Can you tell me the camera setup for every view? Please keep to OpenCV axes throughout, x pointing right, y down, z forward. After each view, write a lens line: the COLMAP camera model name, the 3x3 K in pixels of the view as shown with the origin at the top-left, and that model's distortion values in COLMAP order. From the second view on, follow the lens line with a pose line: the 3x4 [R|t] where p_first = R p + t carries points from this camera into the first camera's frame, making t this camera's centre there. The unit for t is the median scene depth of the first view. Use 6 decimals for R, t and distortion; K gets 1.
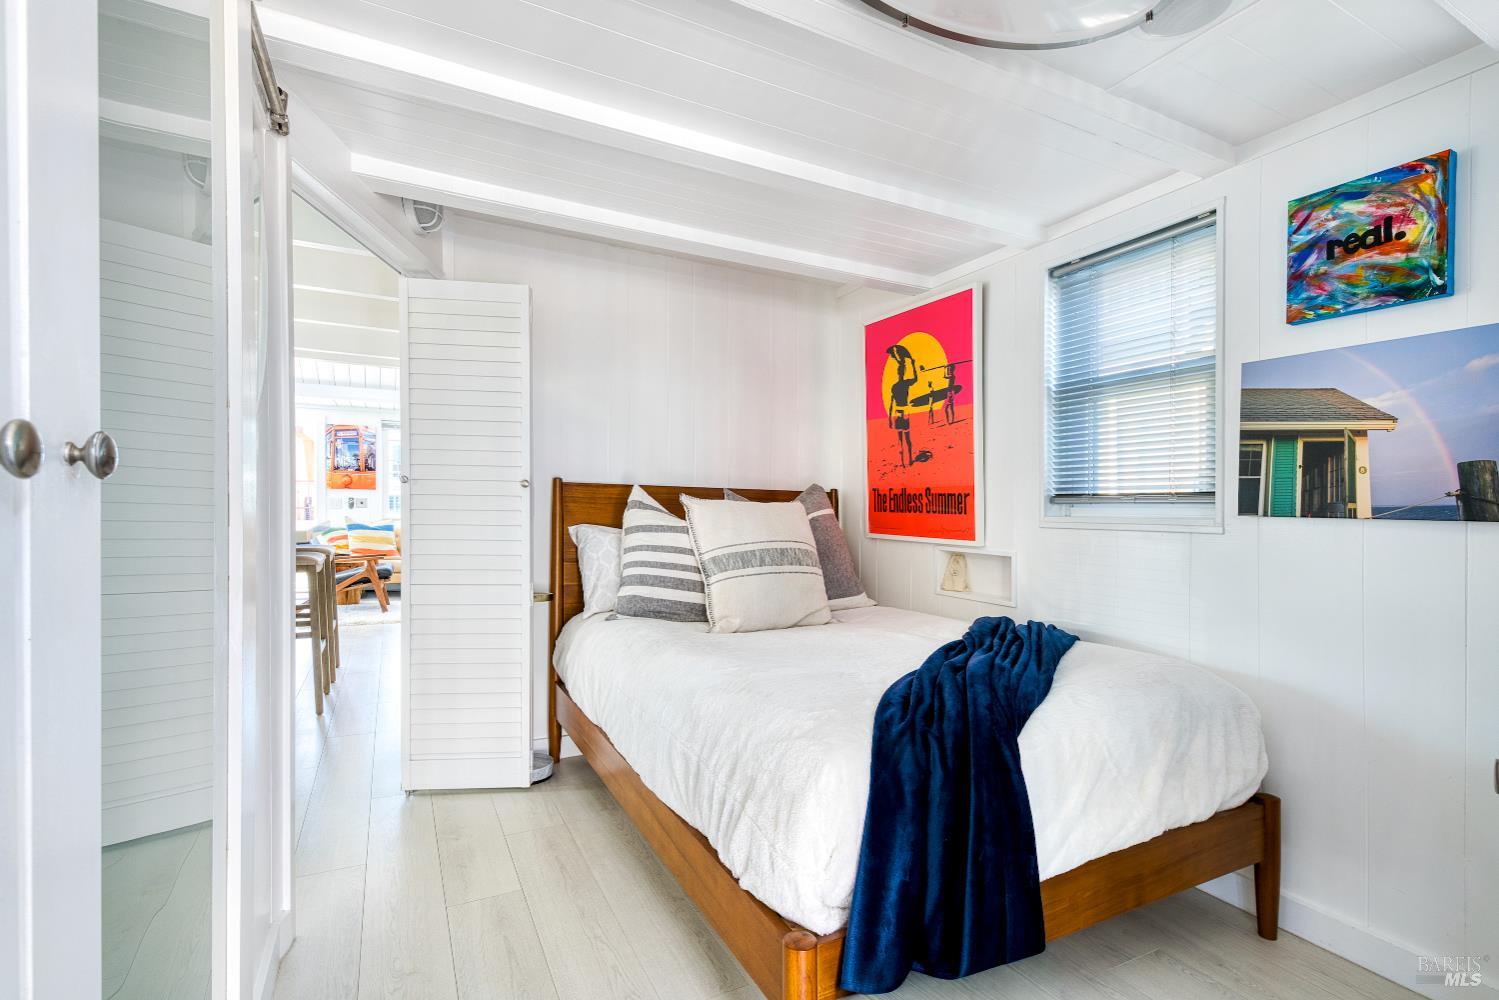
lens RADIAL K [[678.4, 0, 746.5], [0, 678.4, 515.2], [0, 0, 1]] dist [0.000476, -0.000210]
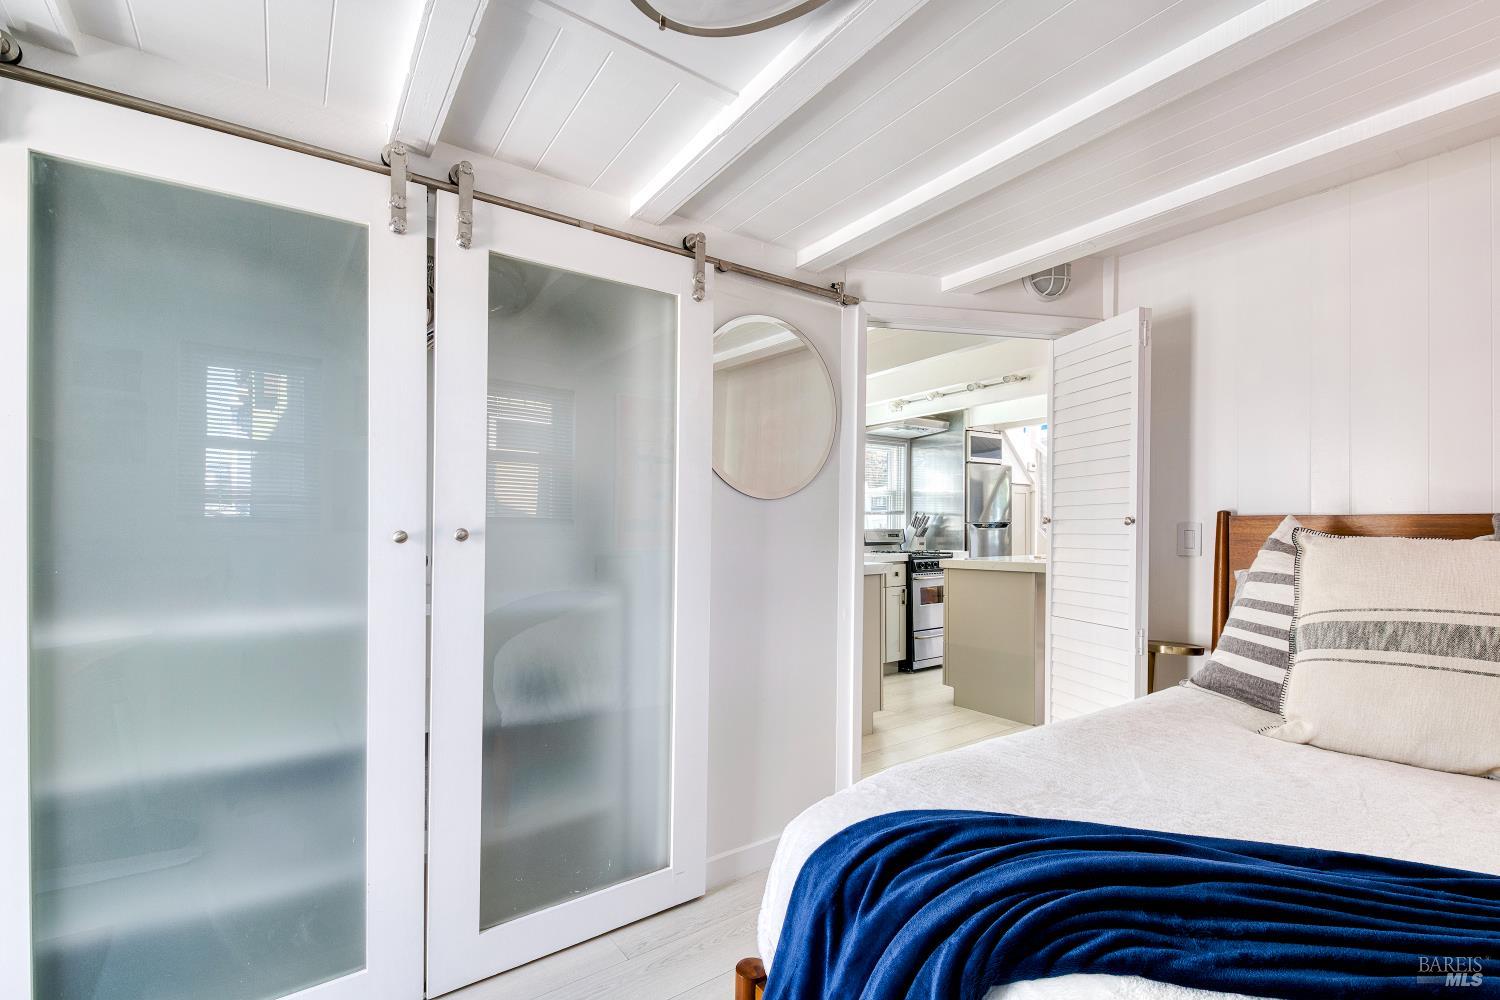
lens RADIAL K [[660.8, 0, 749.3], [0, 660.8, 535.8], [0, 0, 1]] dist [0.000188, -0.000004]
pose [[0.137433, -0.007618, -0.990482, 0.511547], [-0.014159, 0.999853, -0.009654, -0.010688], [0.990410, 0.015352, 0.137305, 0.366129]]
